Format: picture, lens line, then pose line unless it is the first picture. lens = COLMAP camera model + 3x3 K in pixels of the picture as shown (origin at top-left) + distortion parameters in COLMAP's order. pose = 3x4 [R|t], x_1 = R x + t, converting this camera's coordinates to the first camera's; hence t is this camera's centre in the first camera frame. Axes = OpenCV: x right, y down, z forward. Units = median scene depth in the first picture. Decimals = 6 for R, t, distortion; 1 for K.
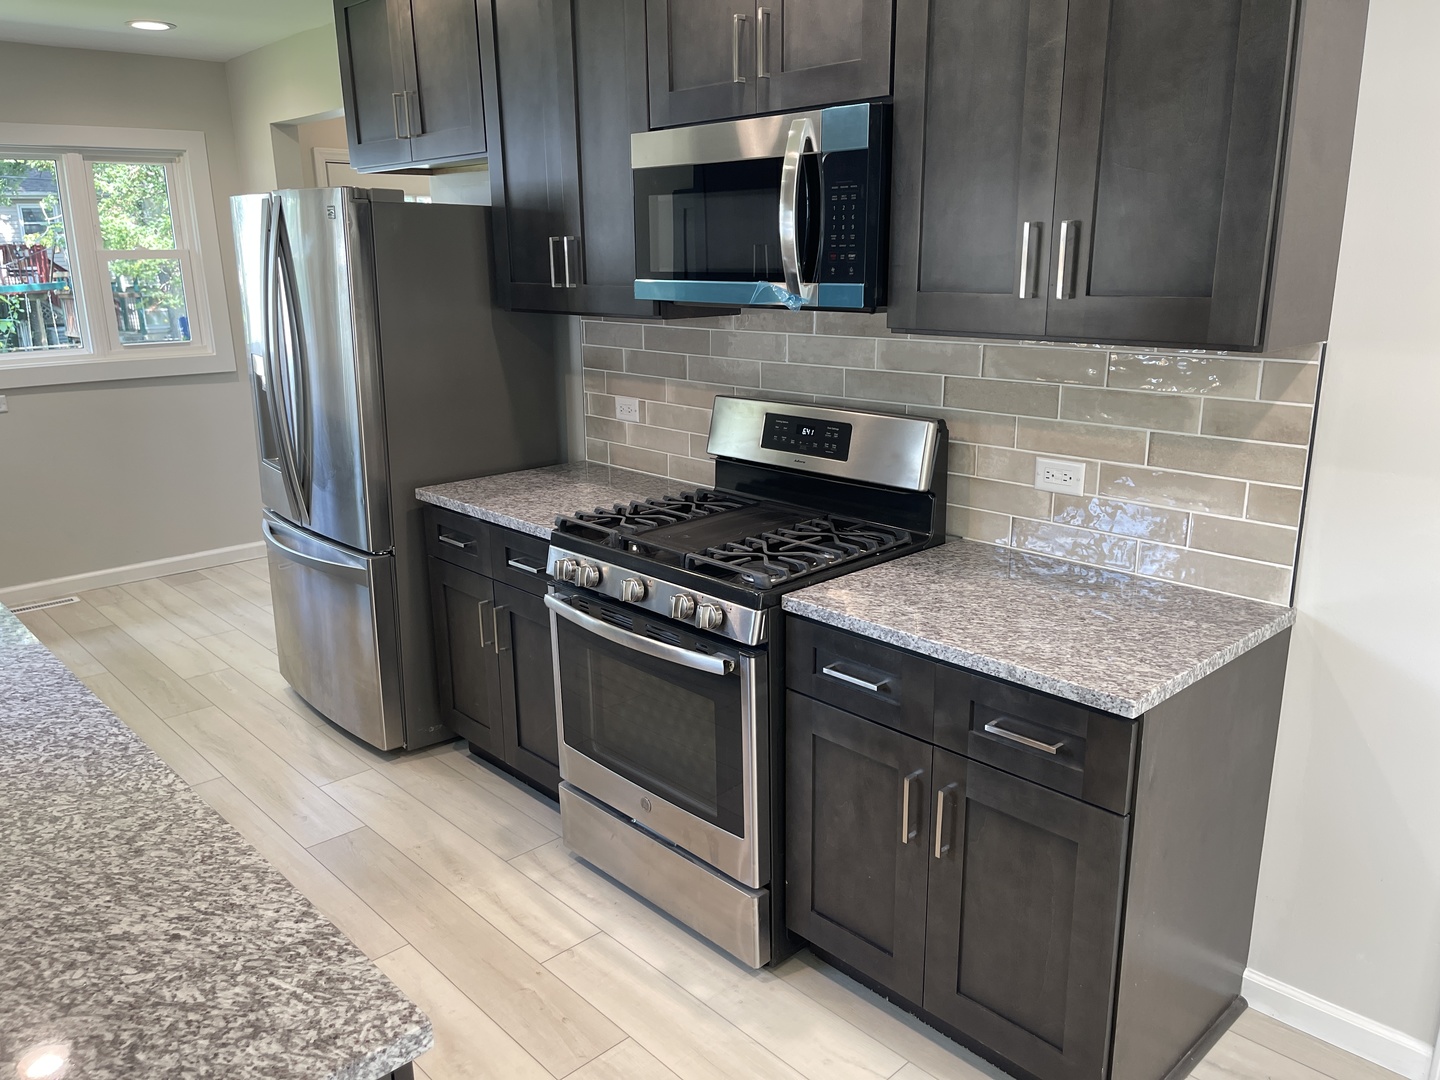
lens RADIAL K [[1086.5, 0, 722.4], [0, 1086.5, 537.4], [0, 0, 1]] dist [0.063207, -0.063068]
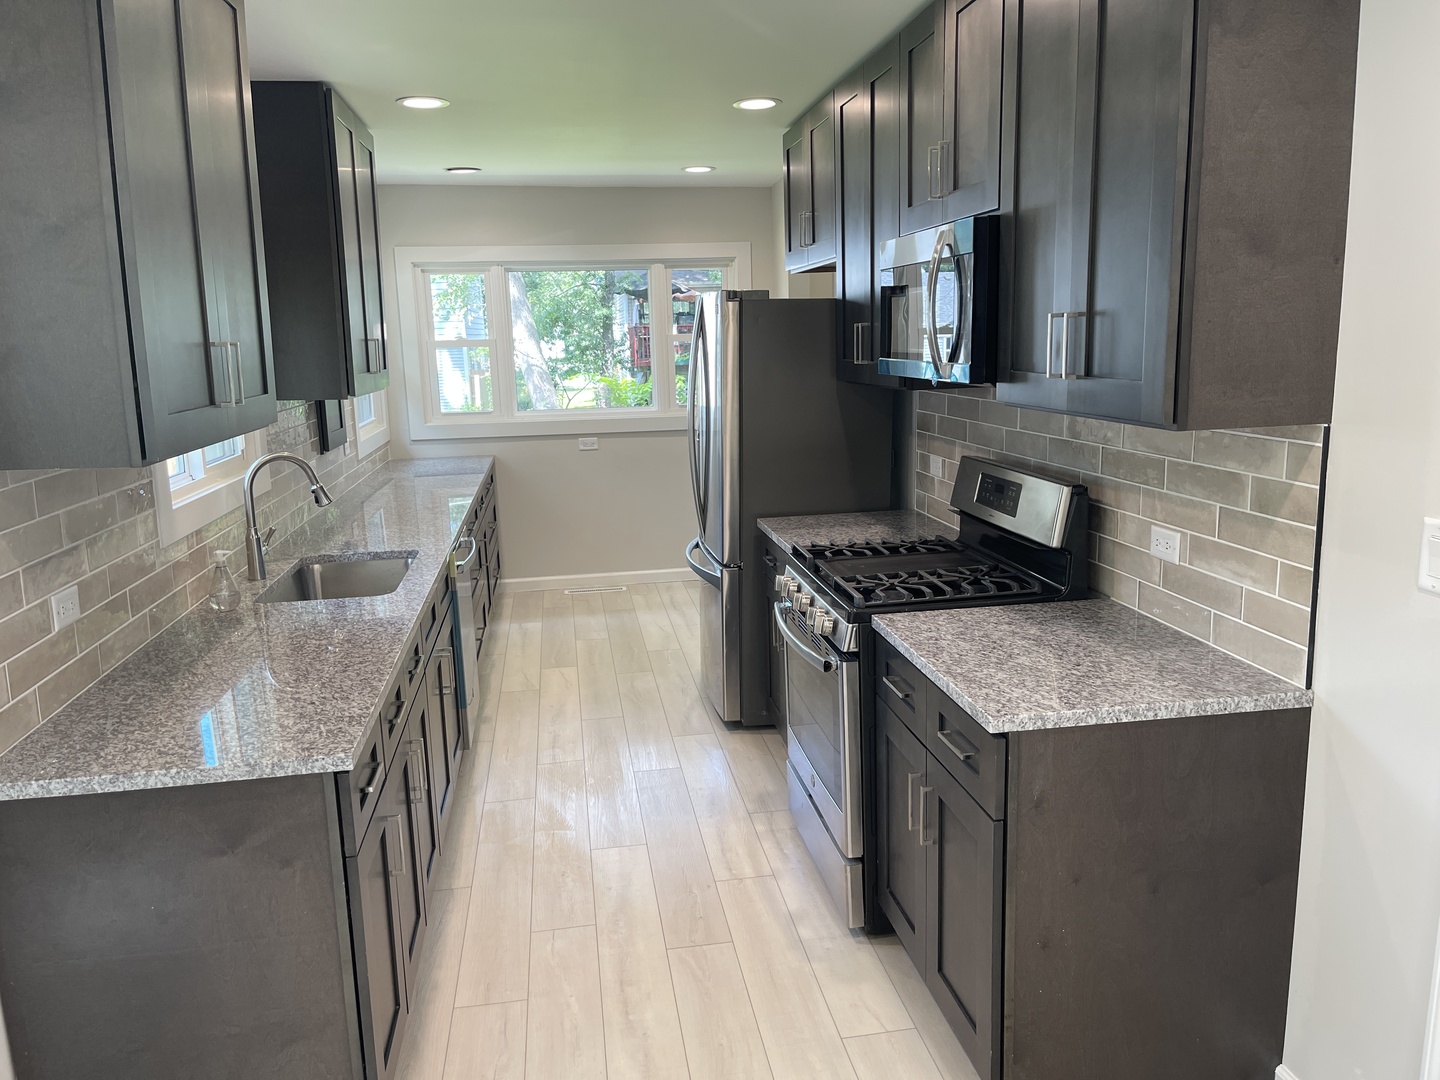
lens RADIAL K [[1086.5, 0, 724.3], [0, 1086.5, 535.3], [0, 0, 1]] dist [0.063207, -0.063068]
pose [[0.827744, 0.091435, -0.553606, 0.576616], [-0.124395, 0.991985, -0.022154, 0.012106], [0.547144, 0.087204, 0.832484, -0.115469]]
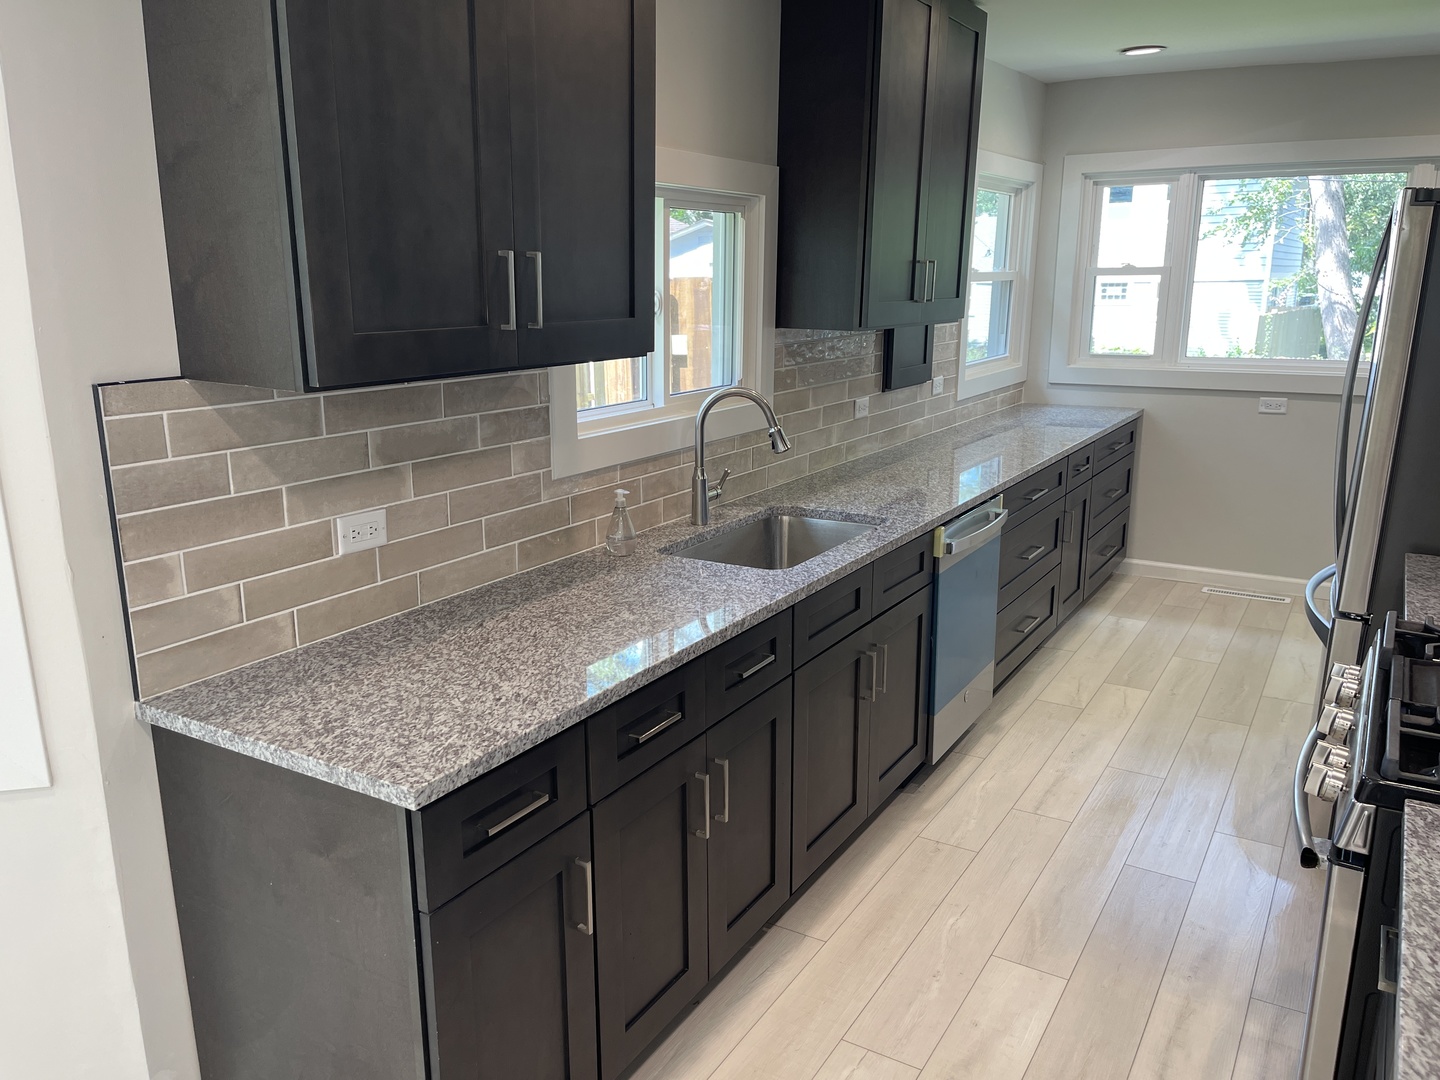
lens RADIAL K [[1086.5, 0, 712.6], [0, 1086.5, 546.7], [0, 0, 1]] dist [0.063207, -0.063068]
pose [[0.268373, 0.241874, -0.932455, 0.503334], [-0.243749, 0.953516, 0.177183, -0.100659], [0.931967, 0.179734, 0.314855, 0.384152]]
